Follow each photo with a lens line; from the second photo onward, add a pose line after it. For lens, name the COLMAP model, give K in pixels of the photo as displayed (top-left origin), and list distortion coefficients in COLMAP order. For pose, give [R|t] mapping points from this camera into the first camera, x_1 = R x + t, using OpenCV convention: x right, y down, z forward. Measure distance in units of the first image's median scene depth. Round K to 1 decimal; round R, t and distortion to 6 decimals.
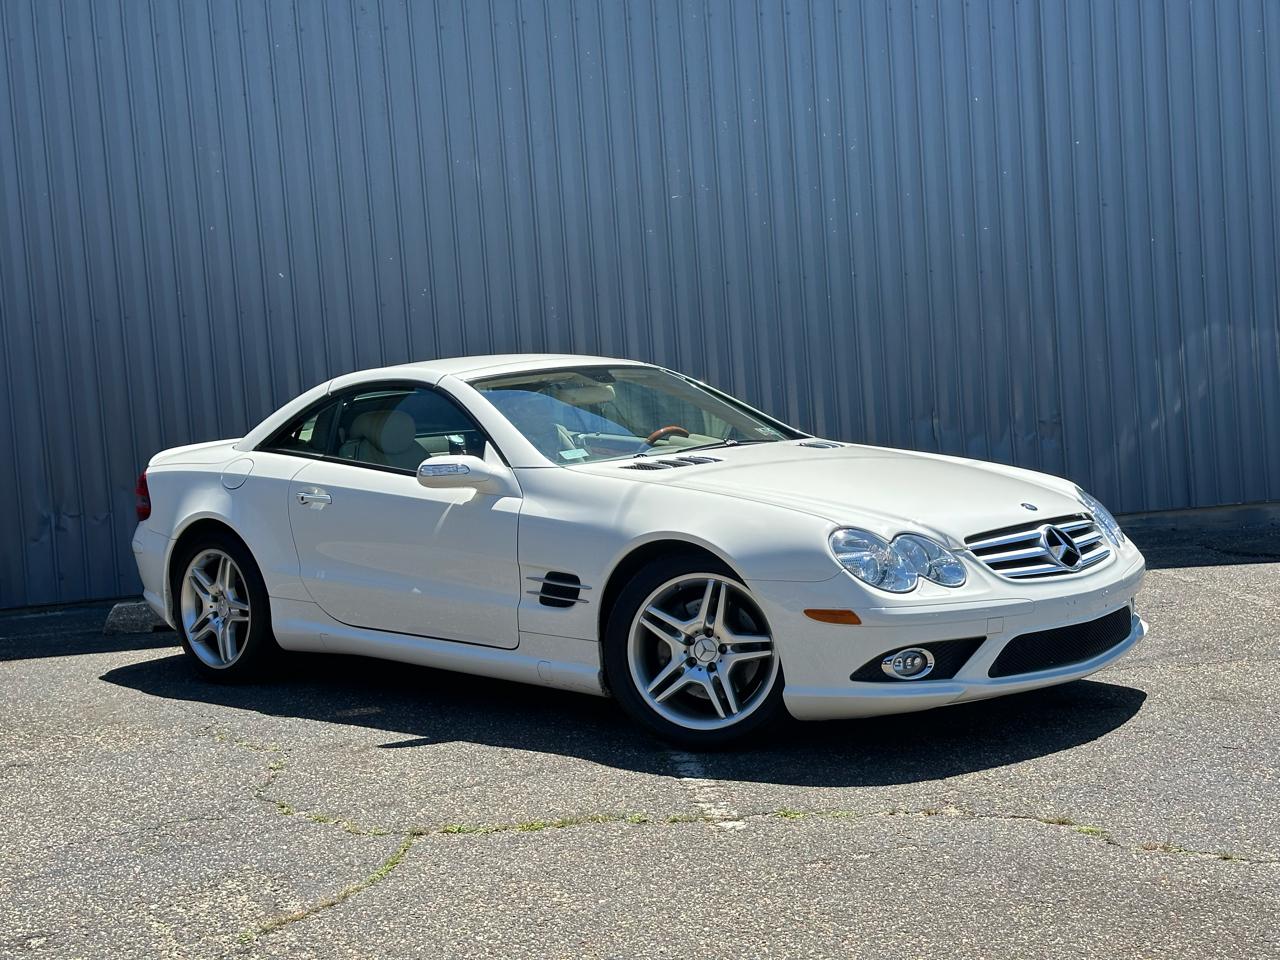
lens RADIAL K [[1755.3, 0, 644.8], [0, 1755.3, 474.5], [0, 0, 1]] dist [0.108382, 0.000000]
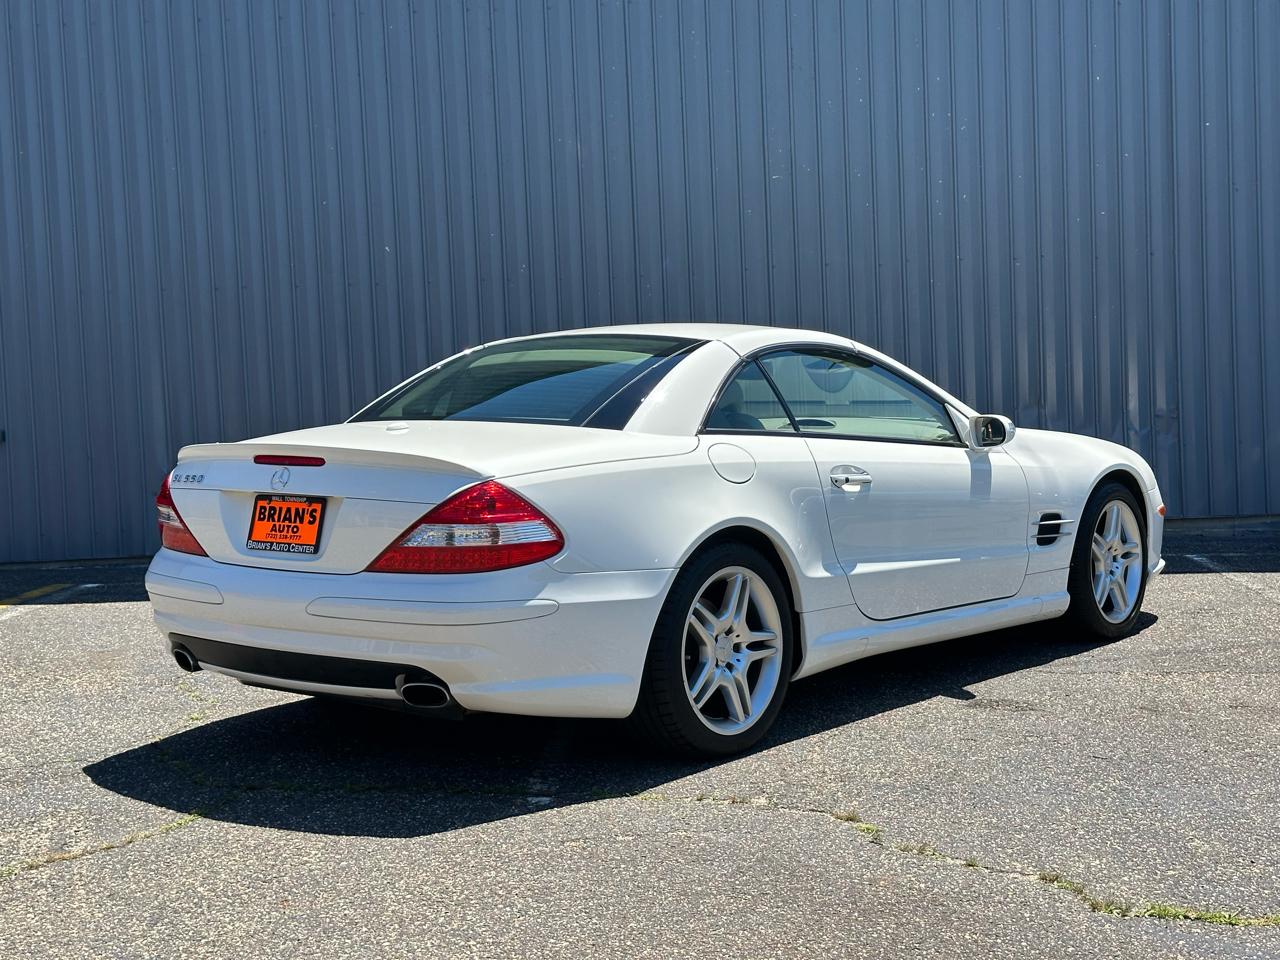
lens RADIAL K [[1755.3, 0, 656.7], [0, 1755.3, 477.0], [0, 0, 1]] dist [0.108382, 0.000000]
pose [[0.984891, 0.040492, -0.168374, 0.132717], [-0.038017, 0.999117, 0.017898, -0.003968], [0.168950, -0.011227, 0.985561, 0.005169]]
